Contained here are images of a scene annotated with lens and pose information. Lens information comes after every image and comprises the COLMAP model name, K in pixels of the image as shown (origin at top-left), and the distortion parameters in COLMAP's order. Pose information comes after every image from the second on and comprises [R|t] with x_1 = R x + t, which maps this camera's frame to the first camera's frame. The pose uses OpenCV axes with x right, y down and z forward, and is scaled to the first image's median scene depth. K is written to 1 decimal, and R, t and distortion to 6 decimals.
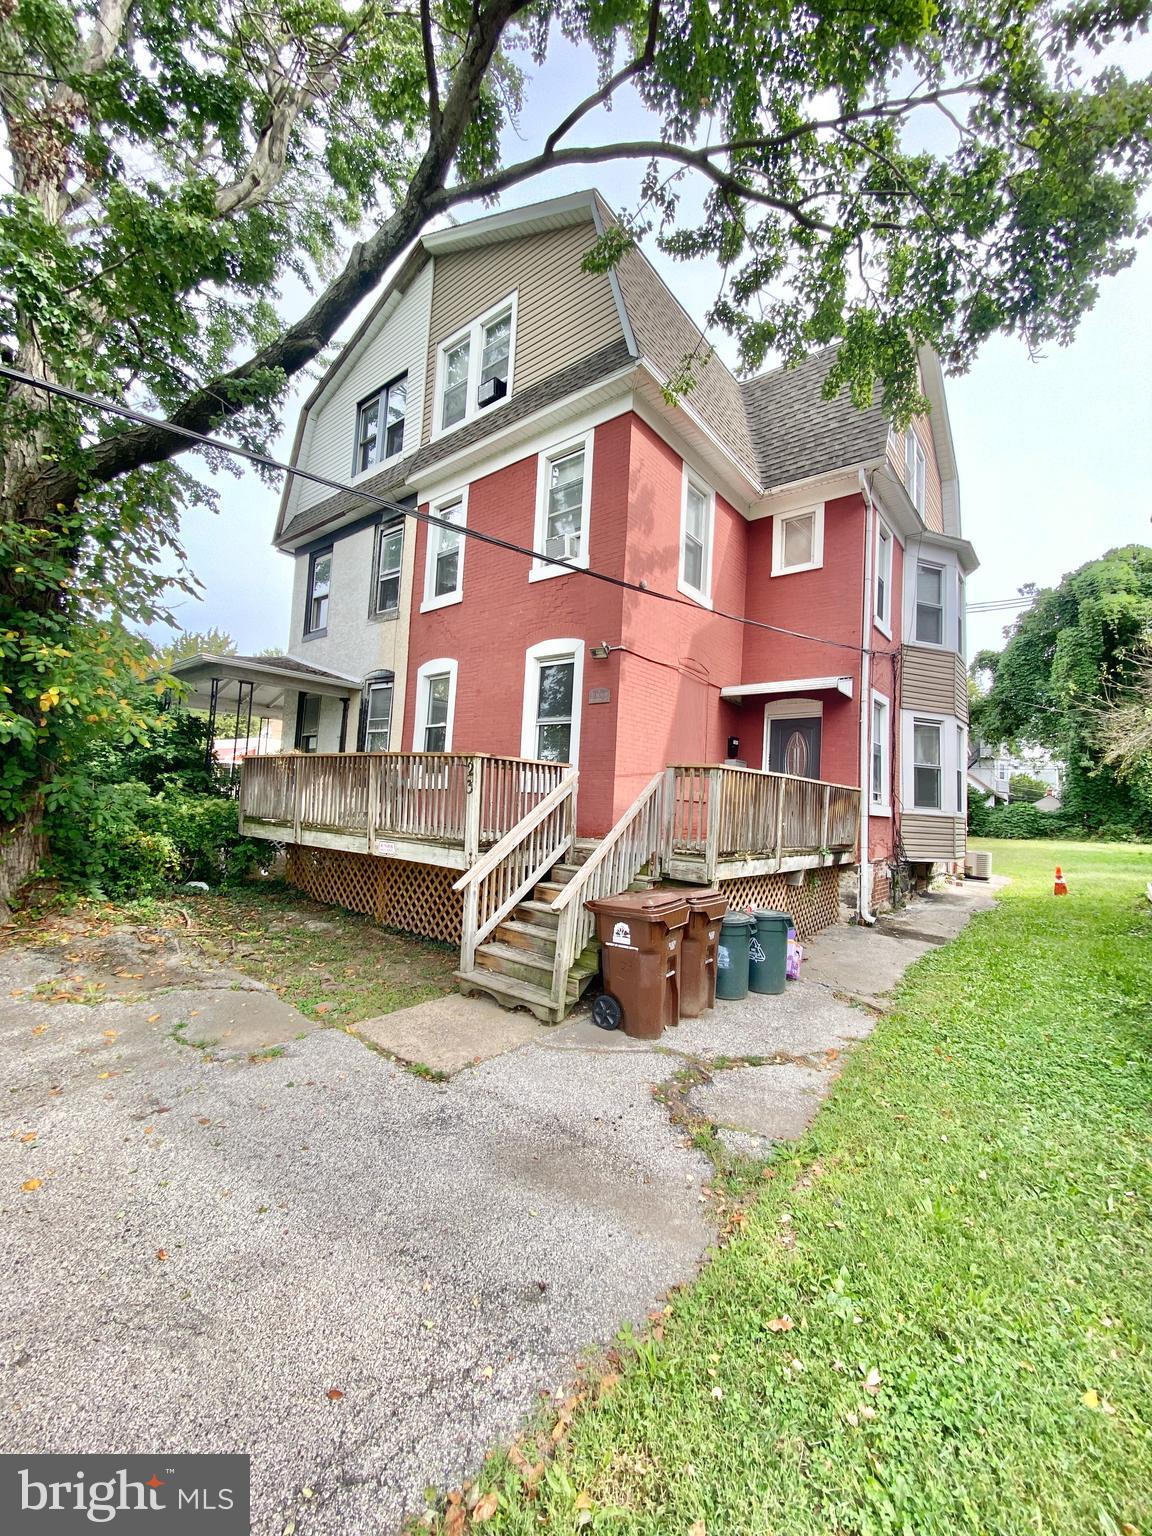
lens RADIAL K [[617.5, 0, 594.4], [0, 617.5, 763.3], [0, 0, 1]] dist [0.008221, -0.013675]
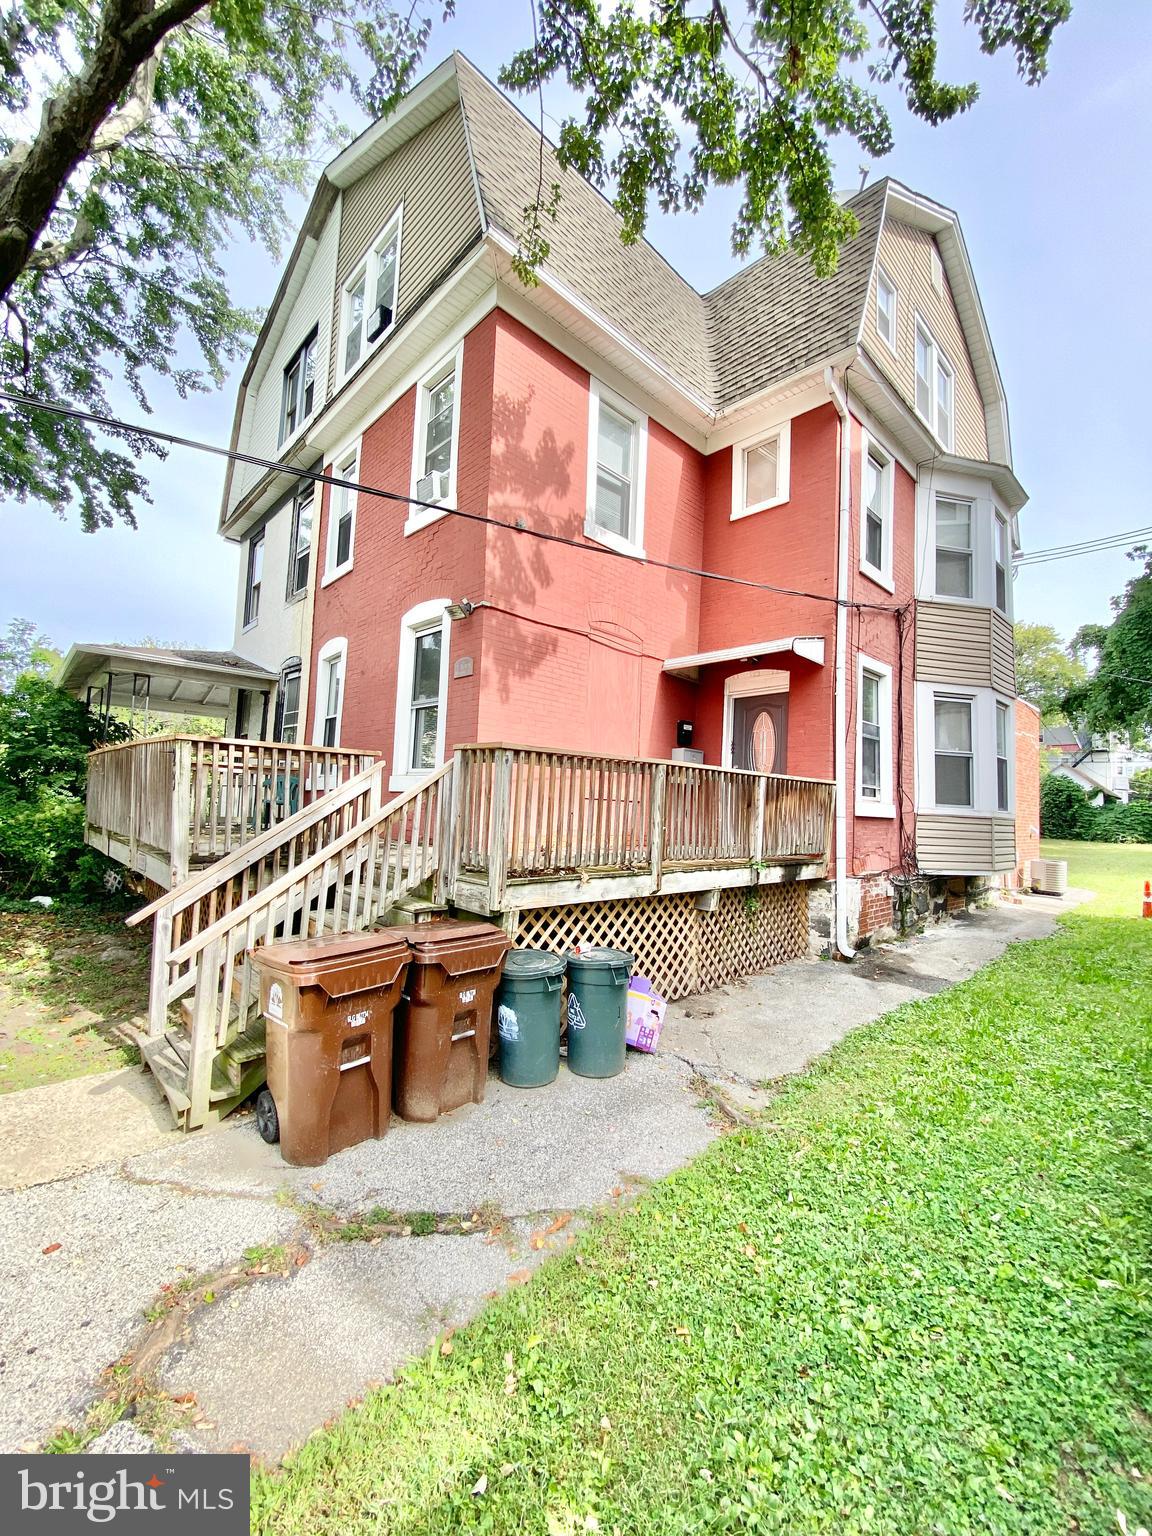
lens RADIAL K [[617.5, 0, 603.9], [0, 617.5, 765.6], [0, 0, 1]] dist [0.008221, -0.013675]
pose [[0.991517, -0.018709, -0.128624, 0.266530], [0.018297, 0.999823, -0.004380, 0.021468], [0.128684, 0.001990, 0.991684, 0.219568]]
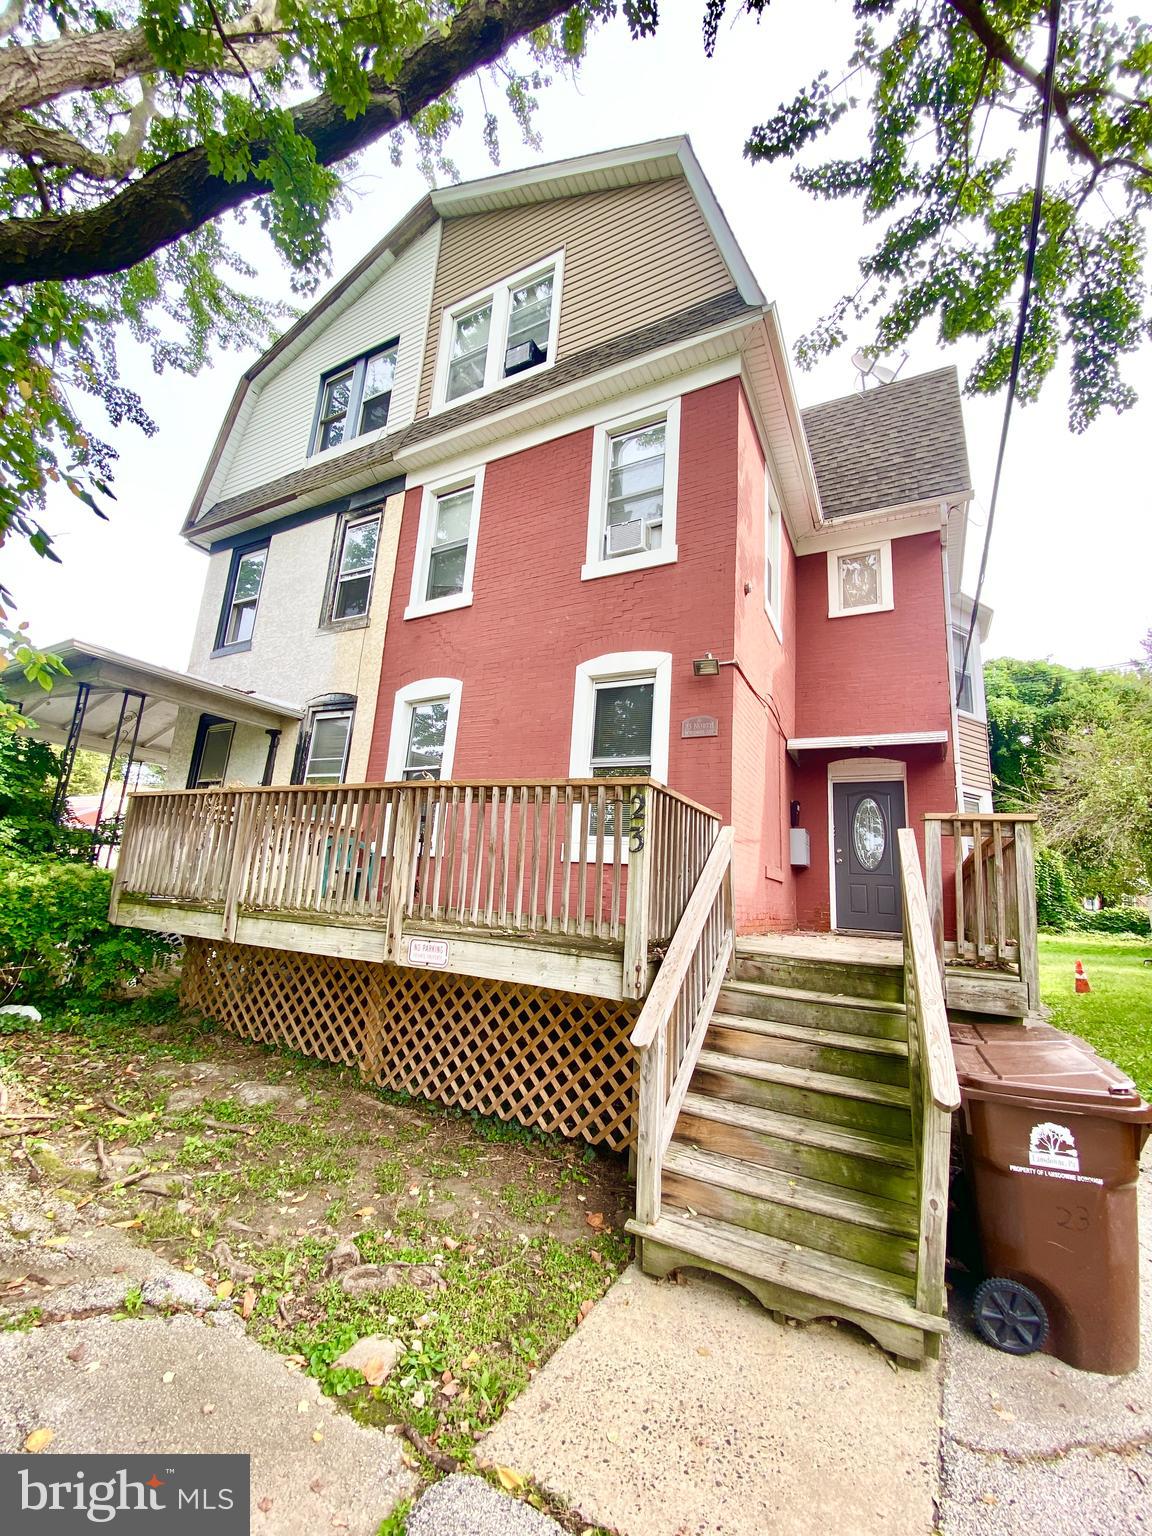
lens RADIAL K [[617.5, 0, 579.5], [0, 617.5, 764.4], [0, 0, 1]] dist [0.008221, -0.013675]
pose [[0.983972, 0.051265, 0.170794, -0.228826], [-0.027957, 0.990290, -0.136178, 0.030672], [-0.176116, 0.129220, 0.975851, 0.306210]]
